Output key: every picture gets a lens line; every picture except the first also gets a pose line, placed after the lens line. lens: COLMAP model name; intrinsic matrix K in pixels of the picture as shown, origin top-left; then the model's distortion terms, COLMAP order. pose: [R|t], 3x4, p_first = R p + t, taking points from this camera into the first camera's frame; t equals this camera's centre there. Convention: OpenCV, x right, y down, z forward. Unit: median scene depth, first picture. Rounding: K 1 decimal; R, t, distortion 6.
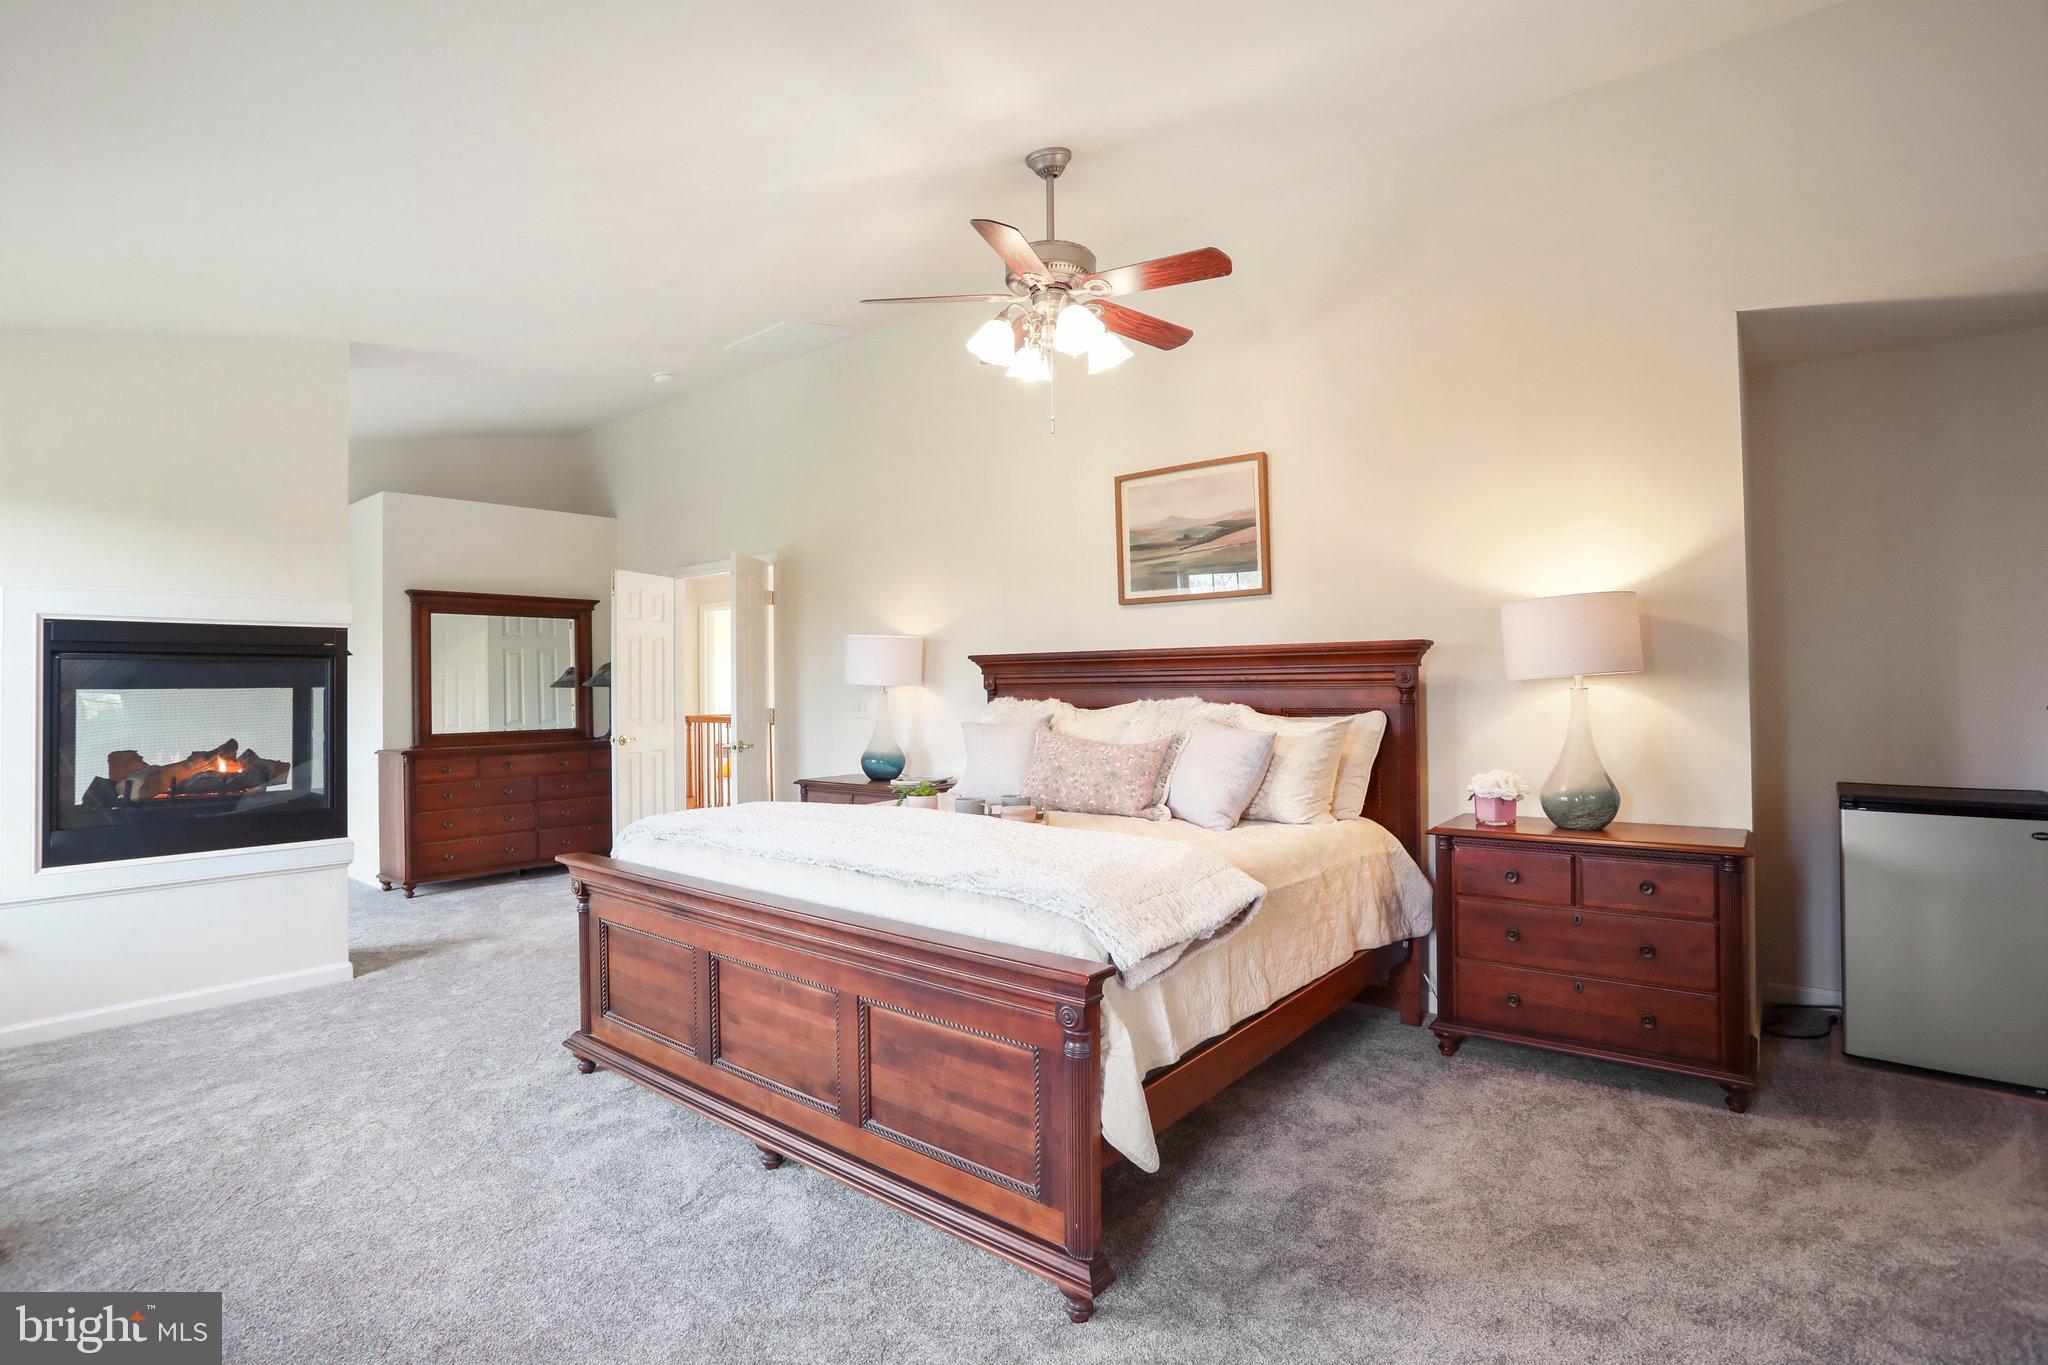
lens RADIAL K [[997.8, 0, 1022.9], [0, 997.8, 658.2], [0, 0, 1]] dist [-0.040181, 0.000749]
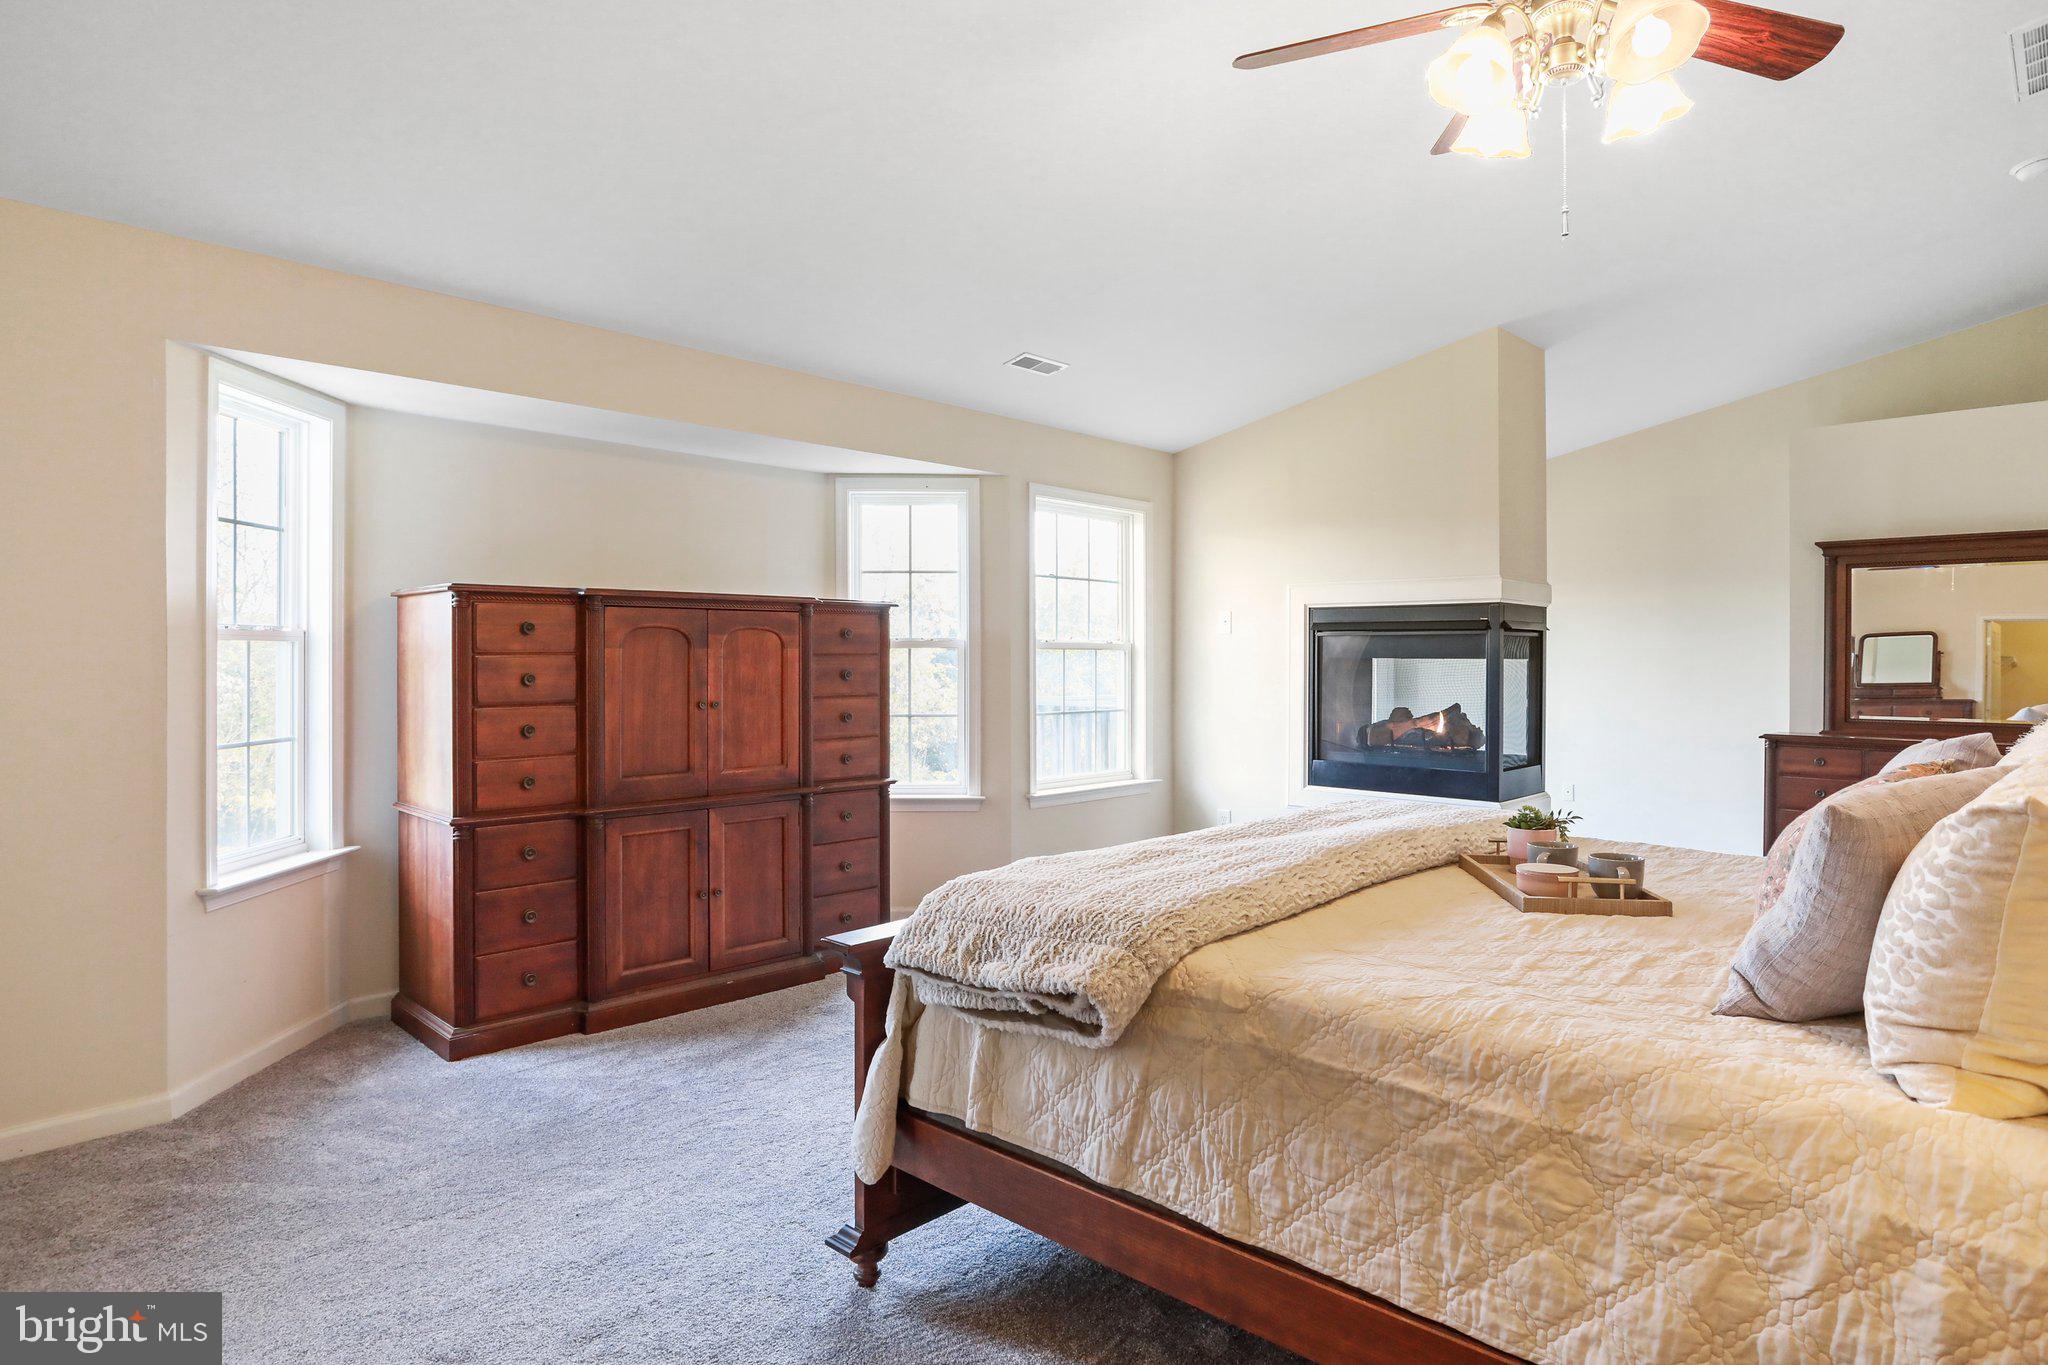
lens RADIAL K [[1166.2, 0, 1023.0], [0, 1166.2, 656.1], [0, 0, 1]] dist [0.000563, 0.000179]
pose [[-0.060976, 0.015122, -0.998025, 0.578701], [0.021567, 0.999672, 0.013830, -0.001527], [0.997906, -0.020681, -0.061282, 0.566931]]
